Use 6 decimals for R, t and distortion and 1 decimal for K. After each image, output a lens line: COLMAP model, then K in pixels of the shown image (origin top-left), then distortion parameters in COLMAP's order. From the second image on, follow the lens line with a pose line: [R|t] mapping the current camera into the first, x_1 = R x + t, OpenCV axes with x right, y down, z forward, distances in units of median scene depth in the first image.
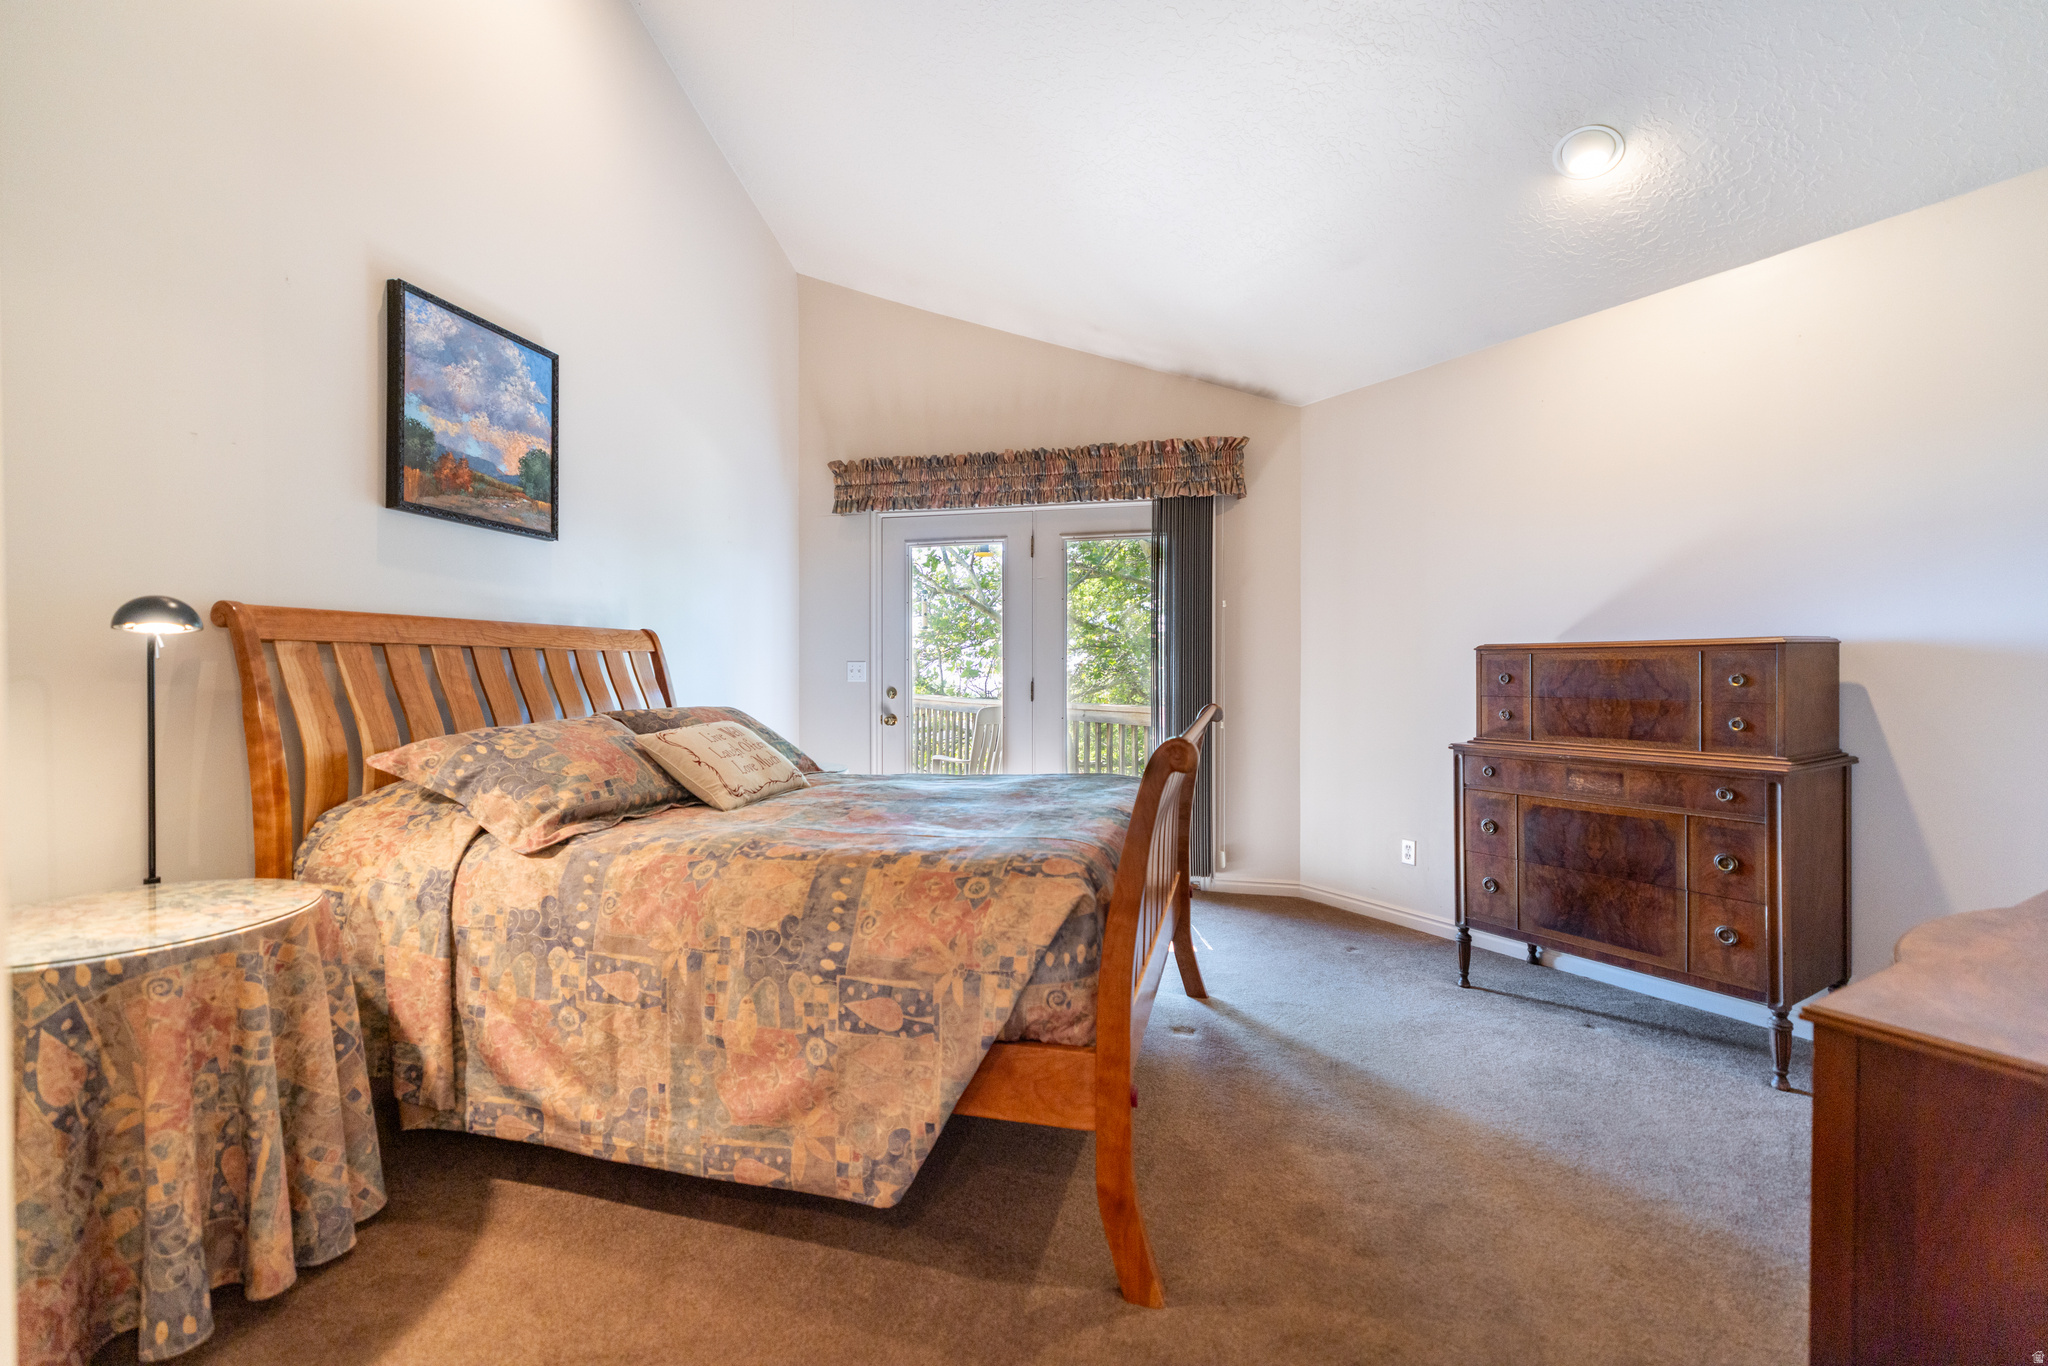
lens RADIAL K [[888.9, 0, 1024.4], [0, 888.9, 678.9], [0, 0, 1]] dist [-0.000573, -0.000056]
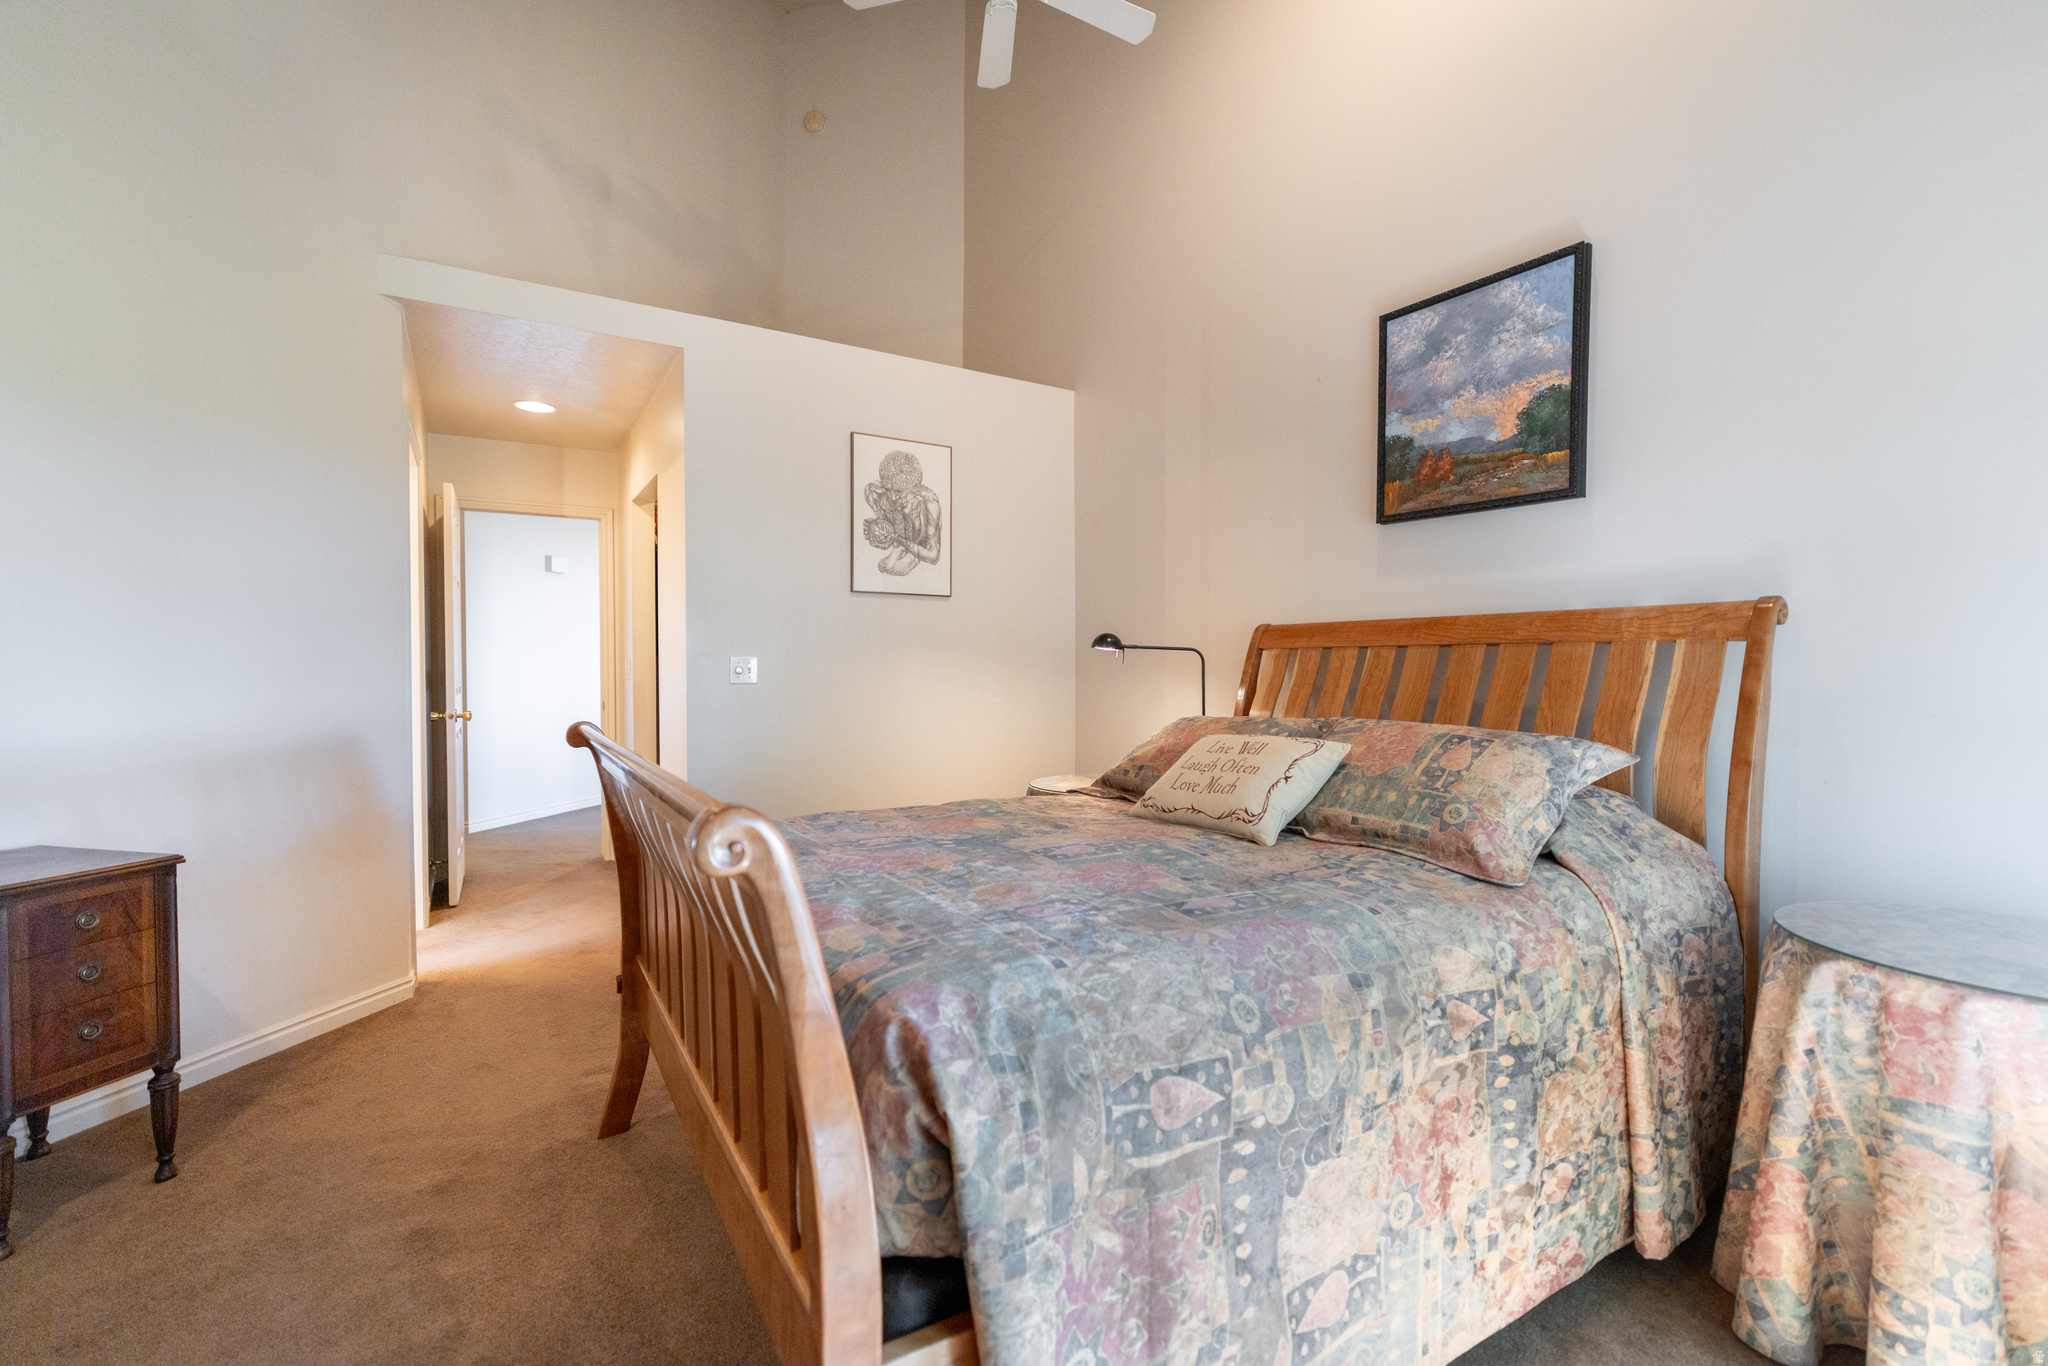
lens RADIAL K [[888.9, 0, 1024.2], [0, 888.9, 682.8], [0, 0, 1]] dist [-0.000573, -0.000056]
pose [[-0.683216, 0.014133, -0.730080, 0.367625], [-0.003041, 0.999749, 0.022199, -0.015008], [0.730210, 0.017387, -0.683001, 1.282714]]
